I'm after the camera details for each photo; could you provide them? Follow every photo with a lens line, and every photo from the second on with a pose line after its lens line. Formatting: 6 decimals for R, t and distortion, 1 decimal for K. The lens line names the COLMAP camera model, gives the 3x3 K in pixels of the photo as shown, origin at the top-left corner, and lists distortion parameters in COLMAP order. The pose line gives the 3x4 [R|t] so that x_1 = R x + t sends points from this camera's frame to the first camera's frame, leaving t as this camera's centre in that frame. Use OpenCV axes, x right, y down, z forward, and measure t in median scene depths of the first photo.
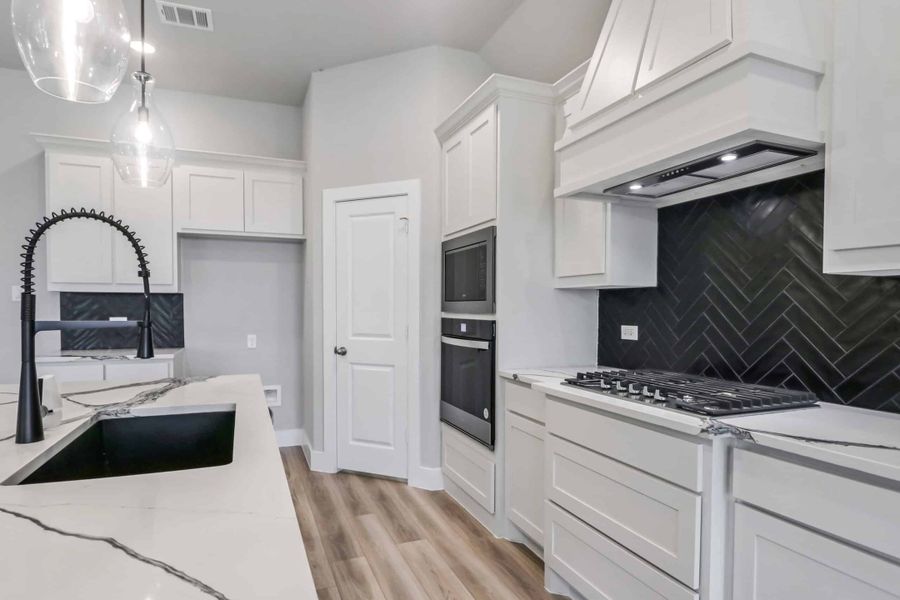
lens RADIAL K [[504.8, 0, 448.4], [0, 504.8, 320.4], [0, 0, 1]] dist [-0.000252, -0.001218]
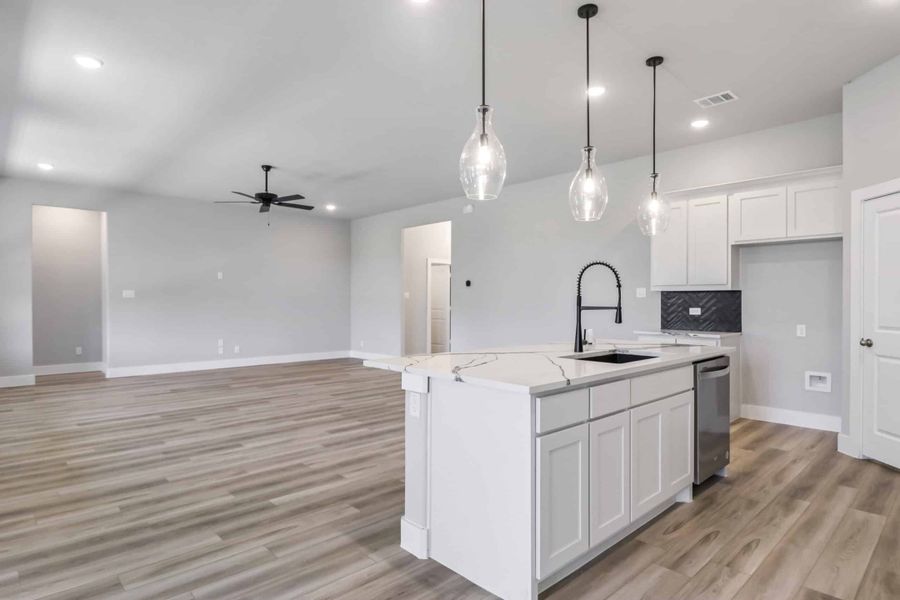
lens RADIAL K [[492.0, 0, 434.9], [0, 492.0, 299.3], [0, 0, 1]] dist [-0.002108, -0.001215]
pose [[0.357105, -0.005224, -0.934050, 0.448939], [-0.022824, 0.999637, -0.014317, 0.006497], [0.933785, 0.026431, 0.356856, -0.213796]]
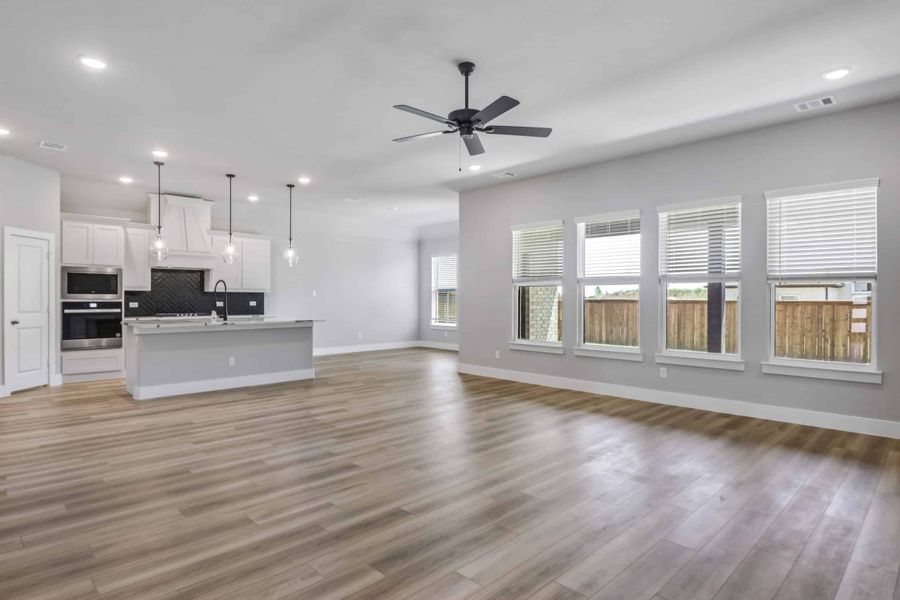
lens RADIAL K [[492.0, 0, 434.9], [0, 492.0, 299.3], [0, 0, 1]] dist [-0.002108, -0.001215]
pose [[-0.366366, -0.007401, 0.930441, -2.465949], [0.013520, 0.999820, 0.013276, -0.020077], [-0.930373, 0.017444, -0.366200, 0.292811]]
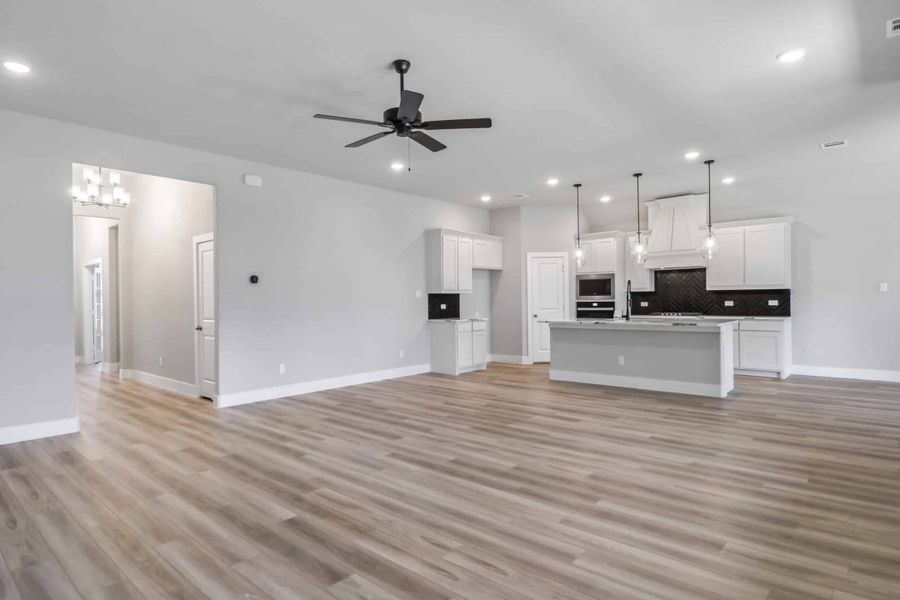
lens RADIAL K [[492.0, 0, 434.9], [0, 492.0, 299.3], [0, 0, 1]] dist [-0.002108, -0.001215]
pose [[0.901396, -0.014979, 0.432736, -1.891739], [0.025400, 0.999510, -0.018313, 0.012154], [-0.432249, 0.027499, 0.901335, -1.126262]]
